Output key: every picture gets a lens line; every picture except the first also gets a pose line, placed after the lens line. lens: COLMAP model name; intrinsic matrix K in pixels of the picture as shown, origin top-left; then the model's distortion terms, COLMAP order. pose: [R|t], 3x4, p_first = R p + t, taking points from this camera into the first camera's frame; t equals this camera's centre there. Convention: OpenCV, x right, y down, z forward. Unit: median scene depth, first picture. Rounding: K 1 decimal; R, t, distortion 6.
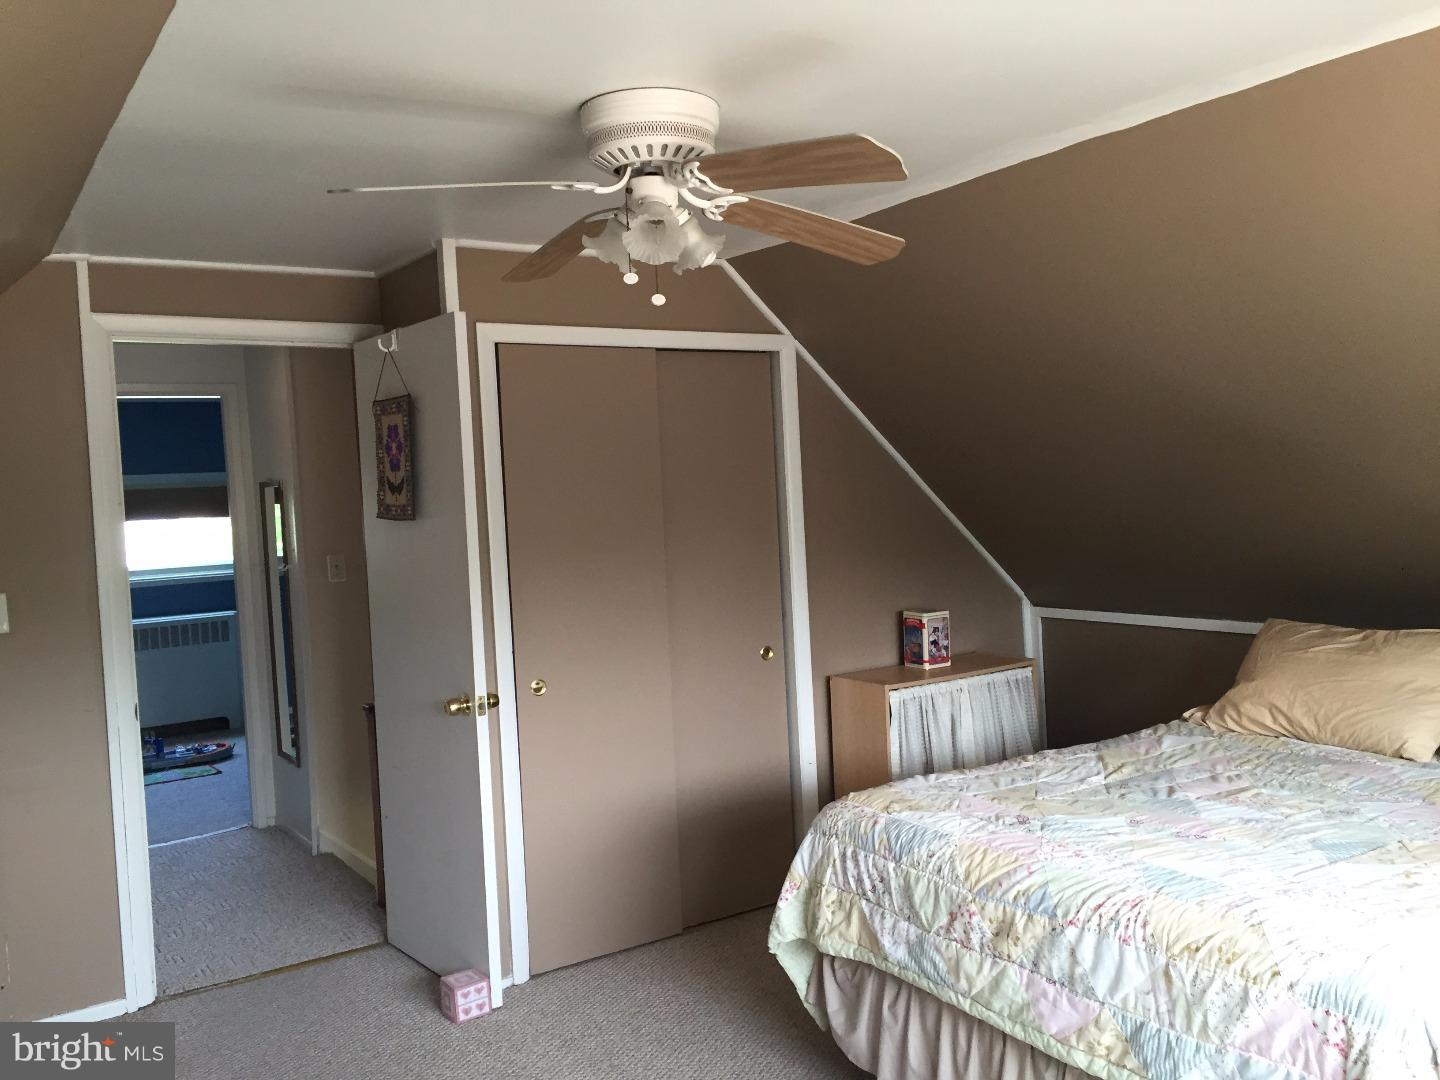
lens RADIAL K [[1224.4, 0, 719.7], [0, 1224.4, 538.6], [0, 0, 1]] dist [-0.010986, -0.008735]
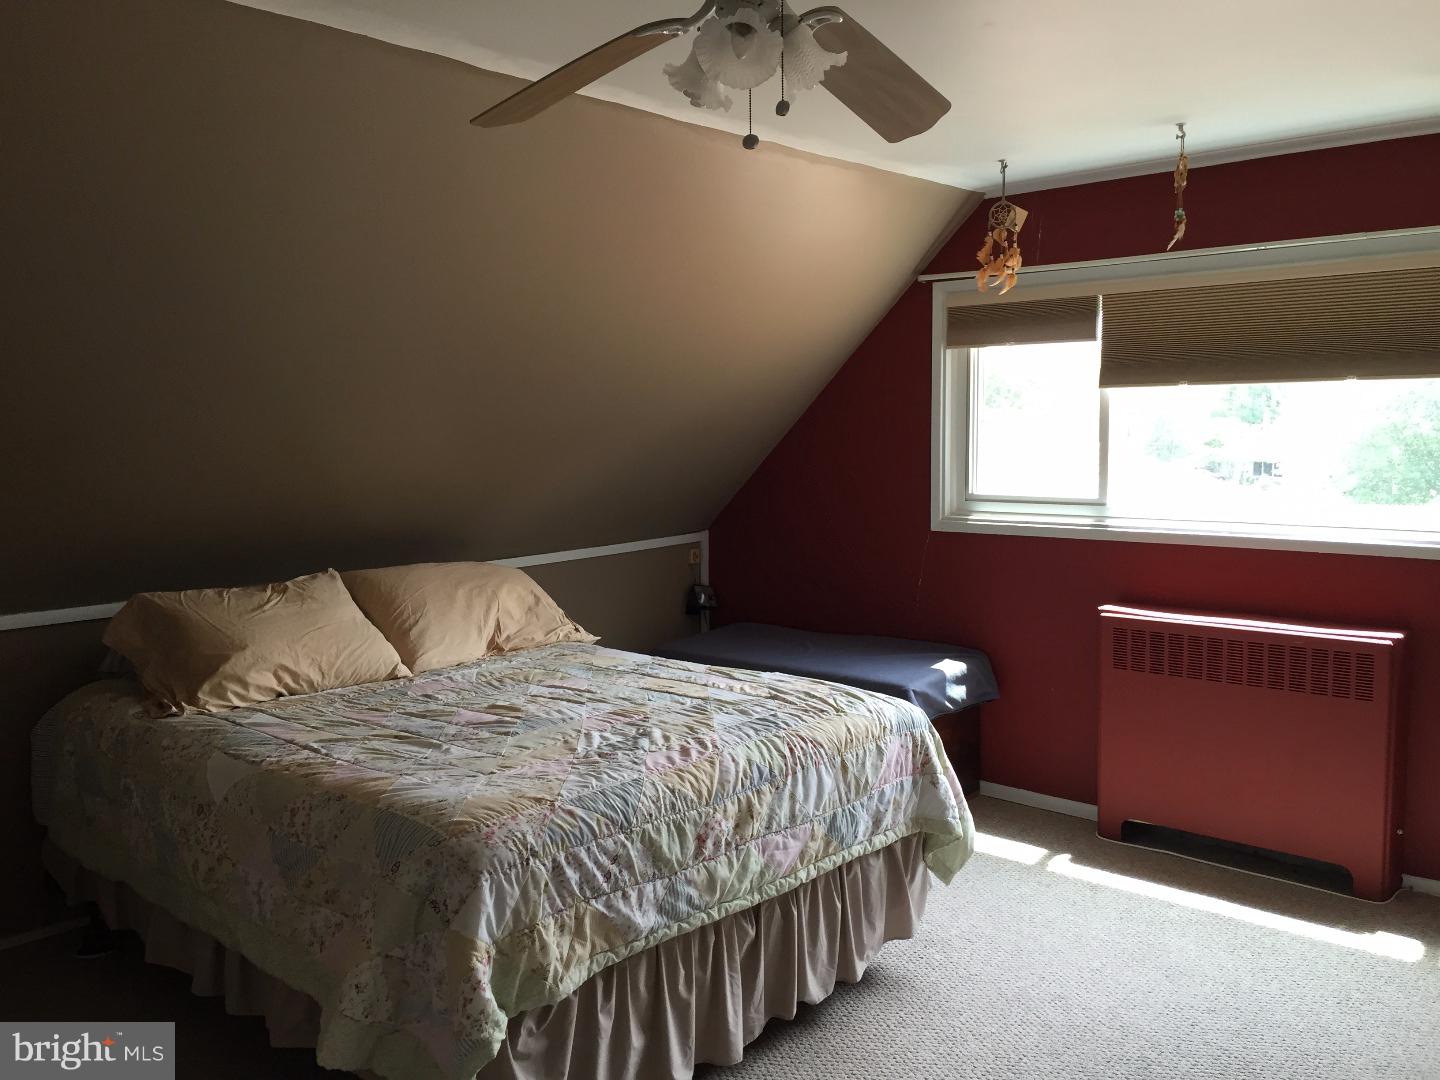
lens RADIAL K [[1224.4, 0, 719.7], [0, 1224.4, 539.3], [0, 0, 1]] dist [-0.010986, -0.008735]
pose [[-0.263853, -0.036849, 0.963859, -0.767402], [0.064456, 0.996363, 0.055736, 0.004073], [-0.962407, 0.076833, -0.260518, 1.198577]]
